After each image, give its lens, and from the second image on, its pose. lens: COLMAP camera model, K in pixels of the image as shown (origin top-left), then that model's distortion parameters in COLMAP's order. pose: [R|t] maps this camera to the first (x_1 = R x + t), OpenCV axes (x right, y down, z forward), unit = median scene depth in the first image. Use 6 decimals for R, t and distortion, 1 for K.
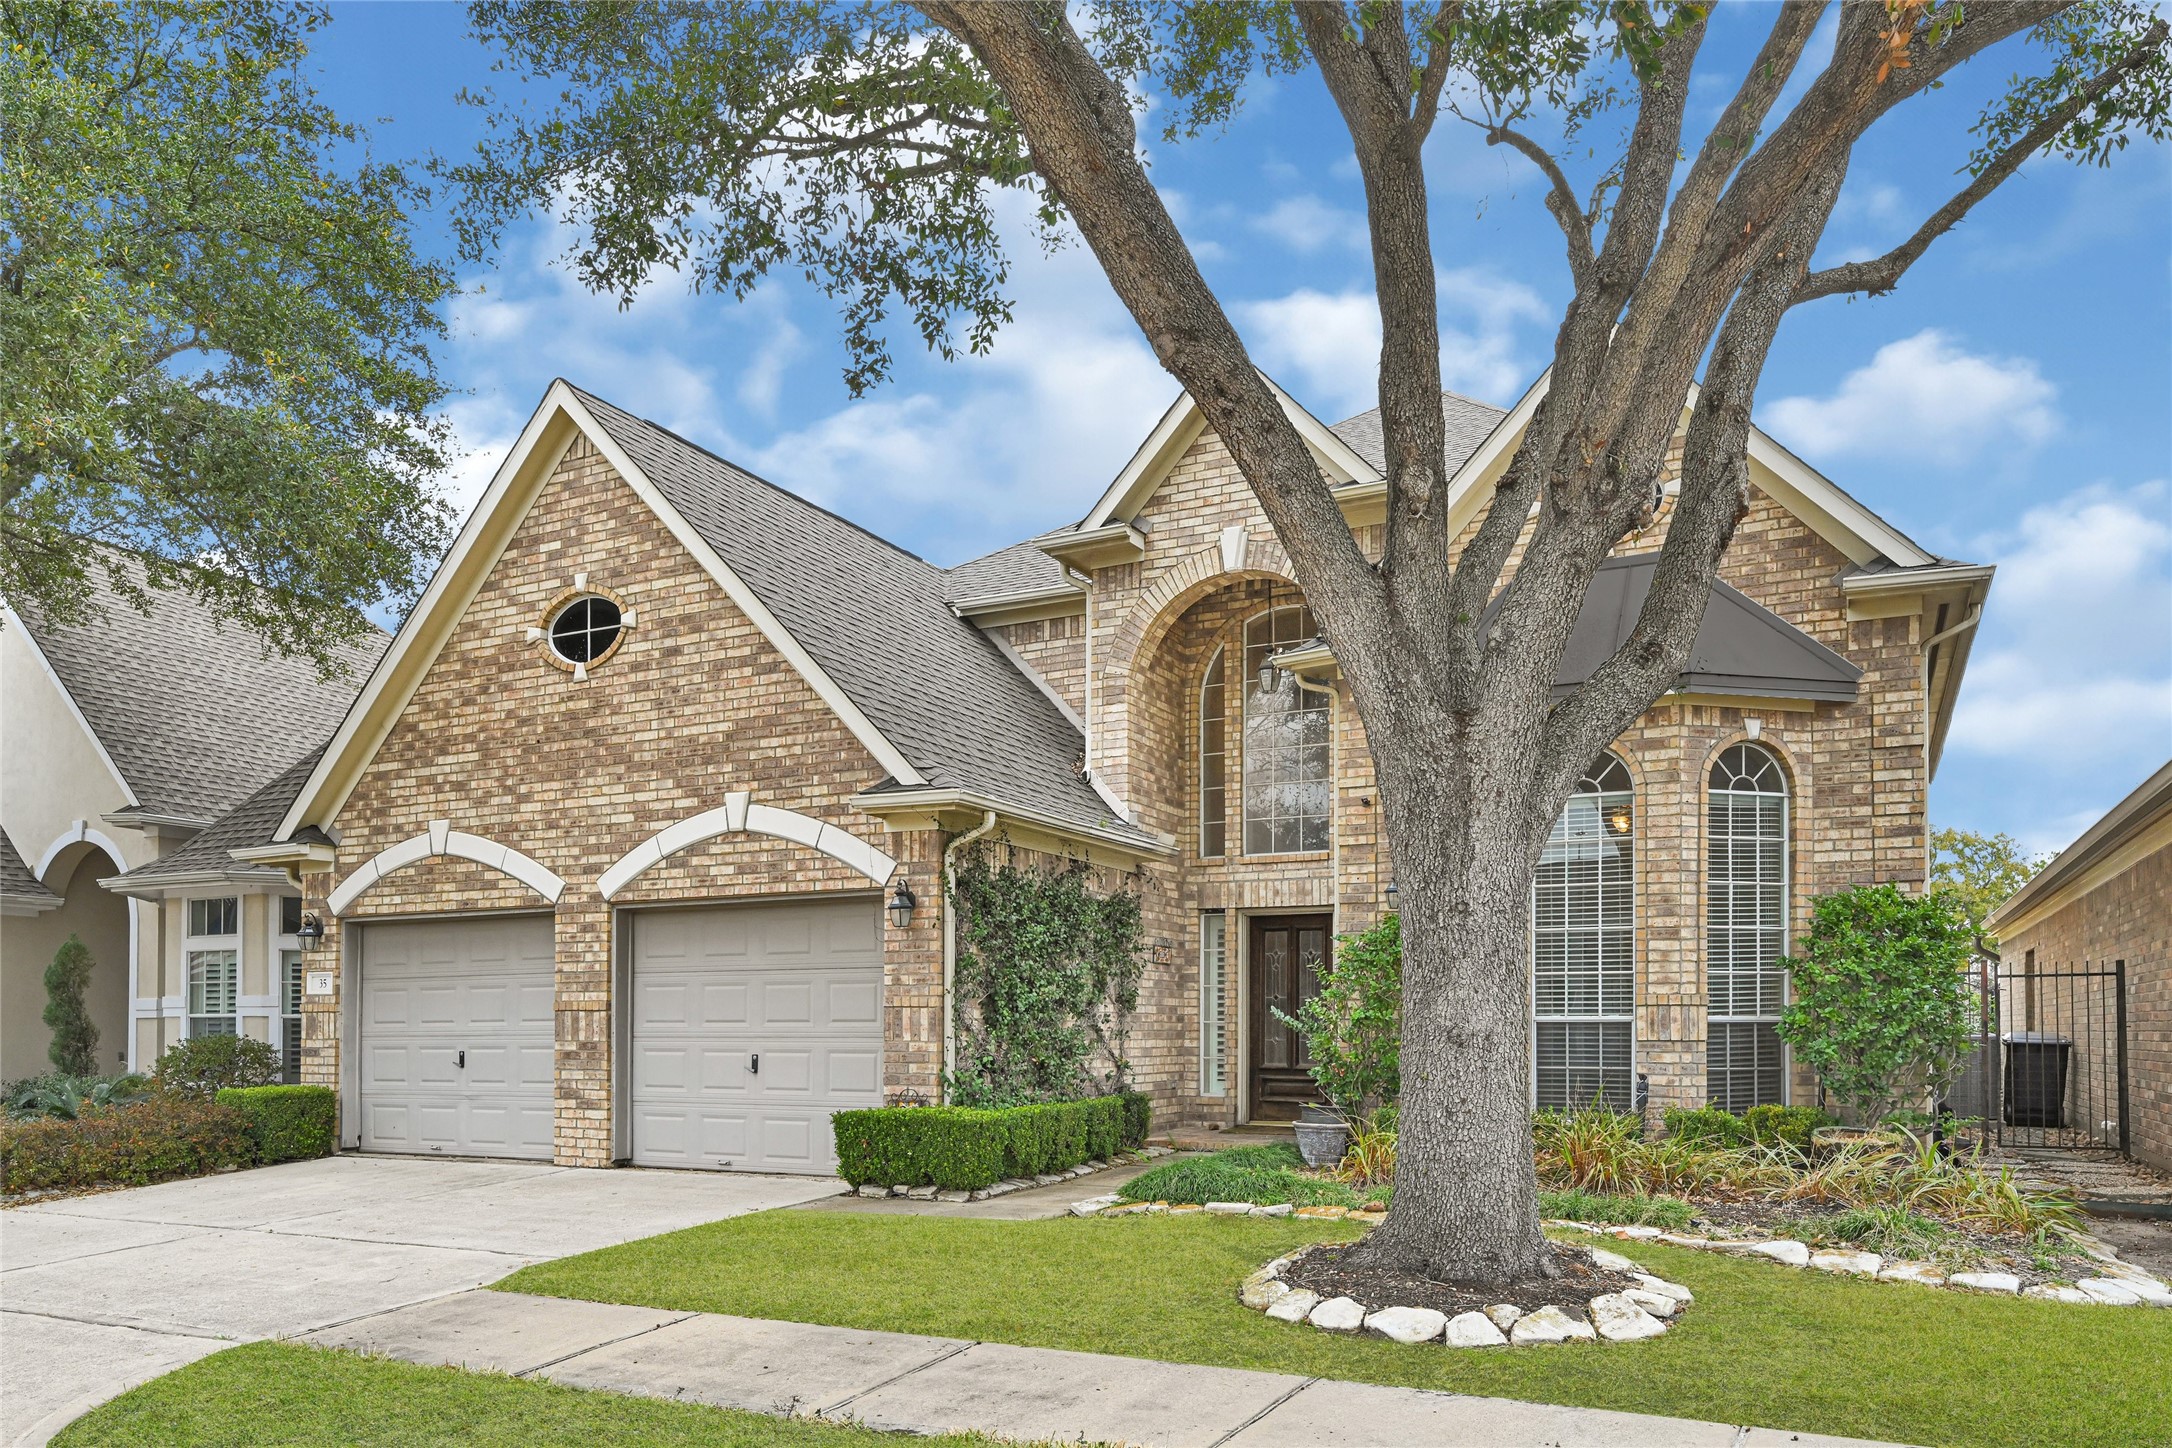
lens RADIAL K [[1510.3, 0, 1086.0], [0, 1510.3, 724.0], [0, 0, 1]] dist [-0.000179, -0.000398]
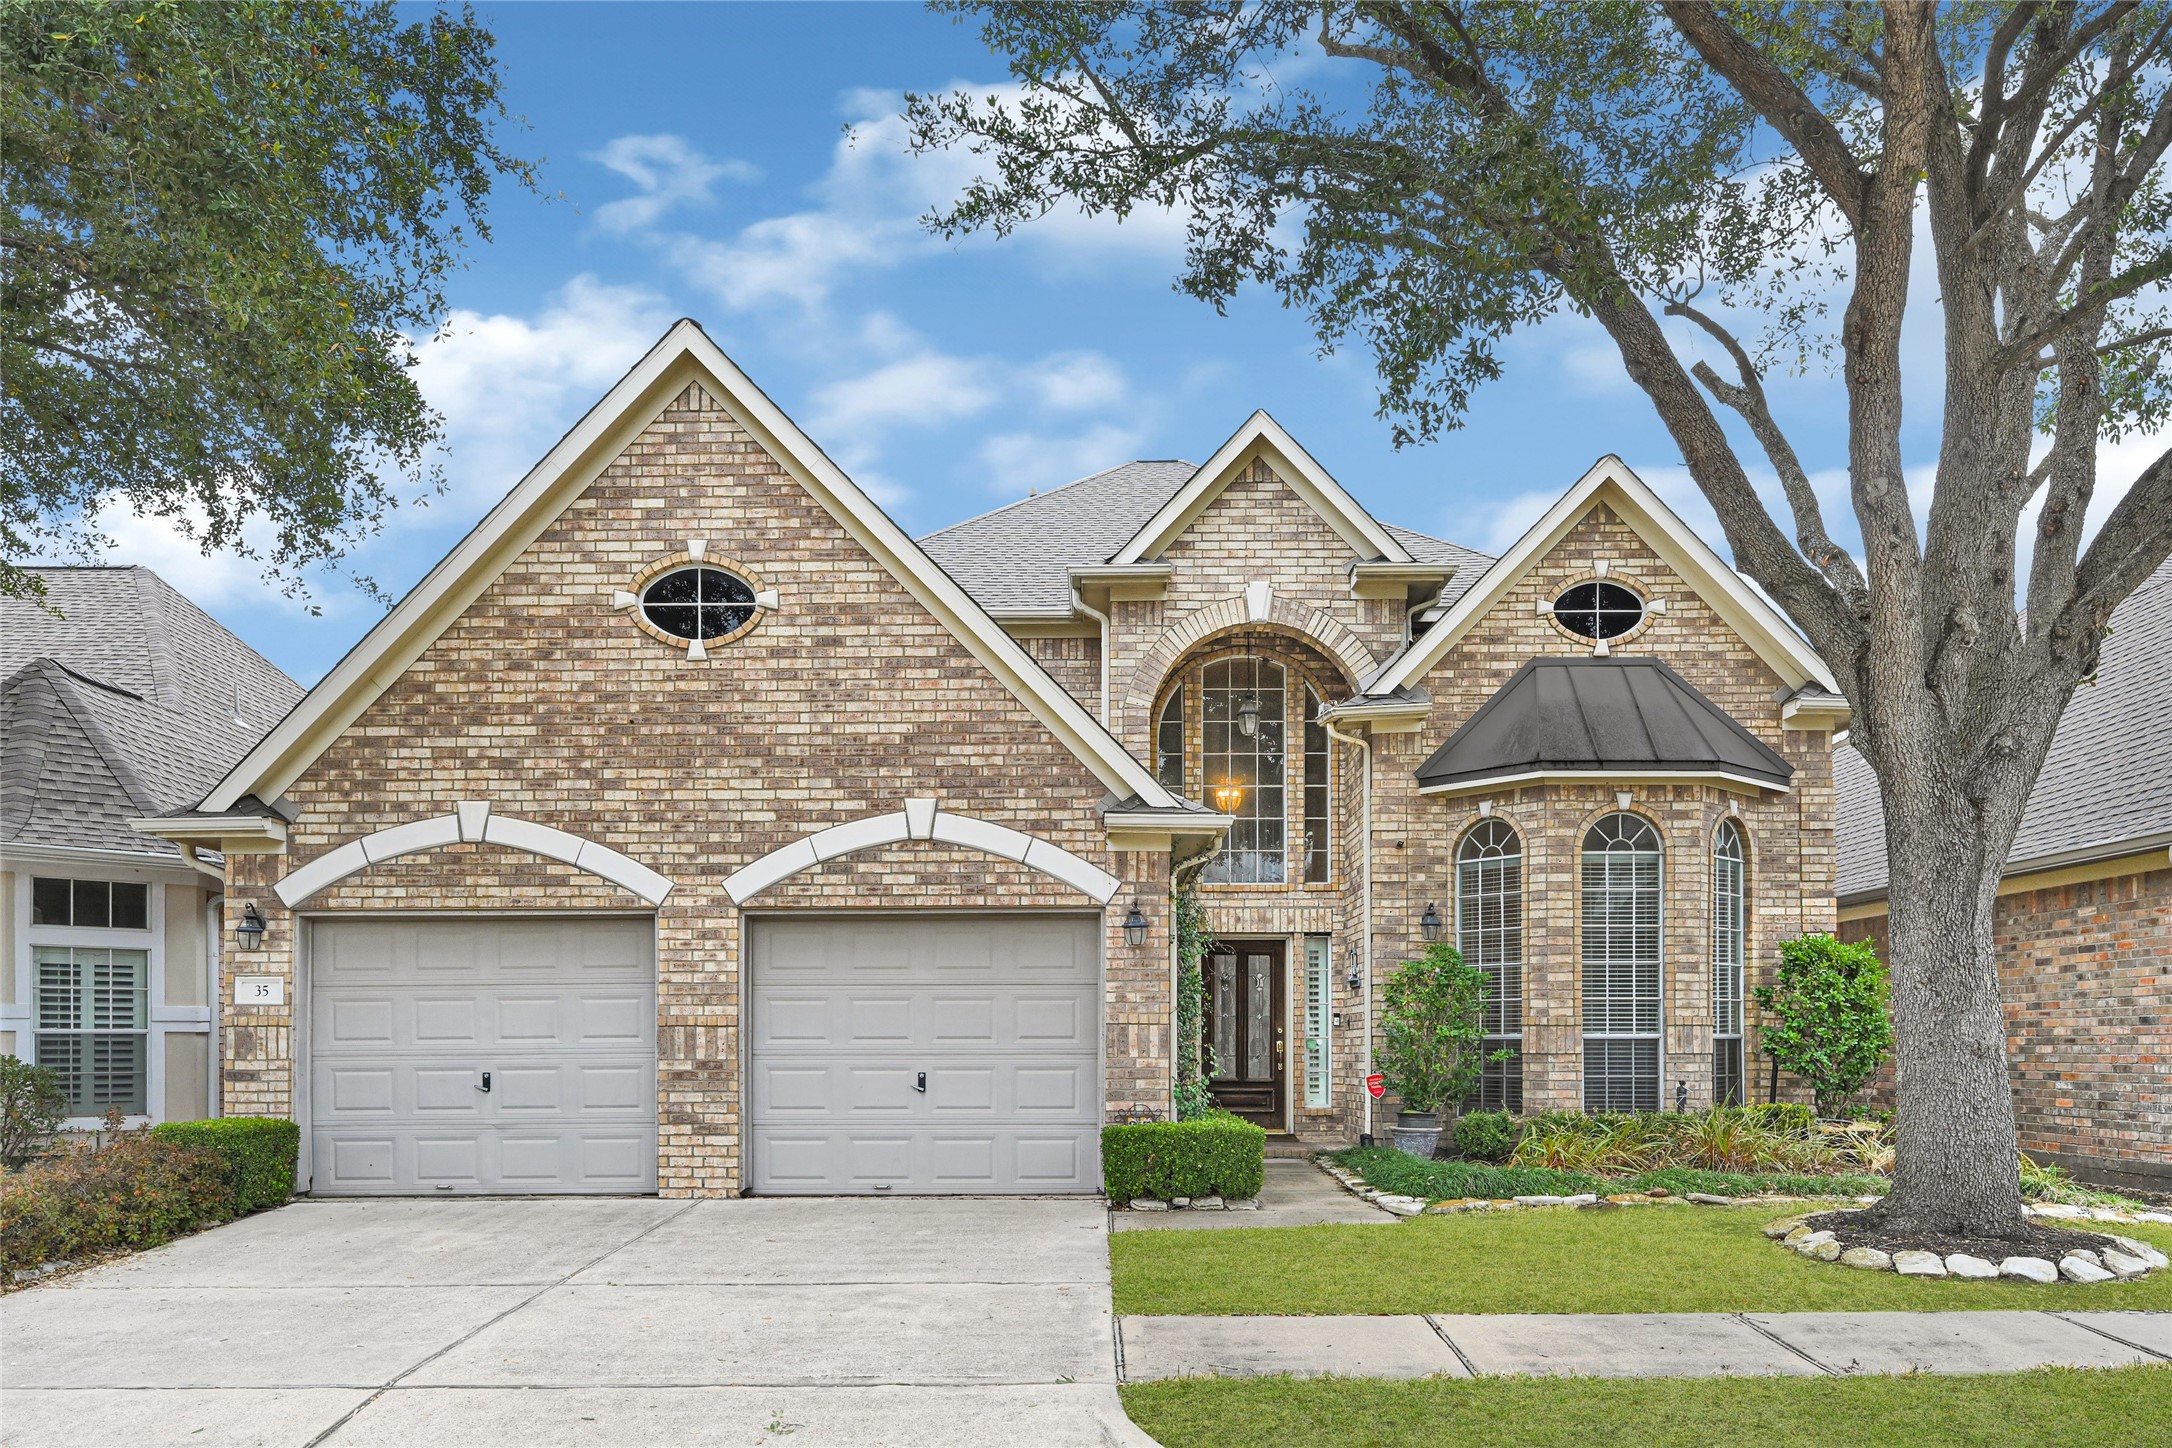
lens RADIAL K [[1501.5, 0, 1086.0], [0, 1501.5, 748.4], [0, 0, 1]] dist [-0.001032, 0.000557]
pose [[0.892531, 0.085623, 0.442784, -0.528690], [-0.087481, 0.996033, -0.016269, 0.018727], [-0.442421, -0.024214, 0.896481, 0.096559]]
